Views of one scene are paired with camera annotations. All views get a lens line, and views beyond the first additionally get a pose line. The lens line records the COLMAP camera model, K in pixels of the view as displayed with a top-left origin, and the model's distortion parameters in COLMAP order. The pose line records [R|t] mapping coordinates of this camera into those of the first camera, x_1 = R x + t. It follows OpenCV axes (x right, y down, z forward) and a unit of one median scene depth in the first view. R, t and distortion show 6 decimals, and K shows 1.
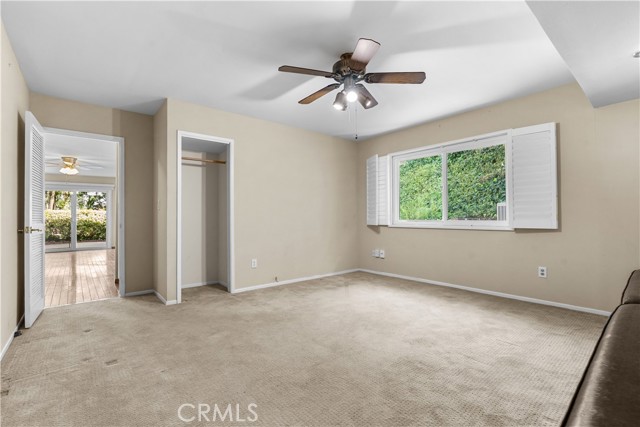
lens RADIAL K [[291.0, 0, 321.3], [0, 291.0, 214.7], [0, 0, 1]] dist [-0.006138, 0.001710]
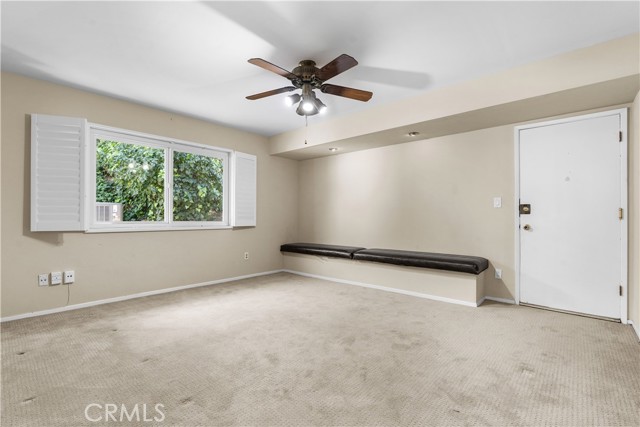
lens RADIAL K [[291.0, 0, 320.9], [0, 291.0, 215.5], [0, 0, 1]] dist [-0.006138, 0.001710]
pose [[-0.120598, 0.008926, 0.992661, -0.653635], [-0.008335, 0.999915, -0.010004, 0.006014], [-0.992666, -0.009480, -0.120513, 0.730815]]
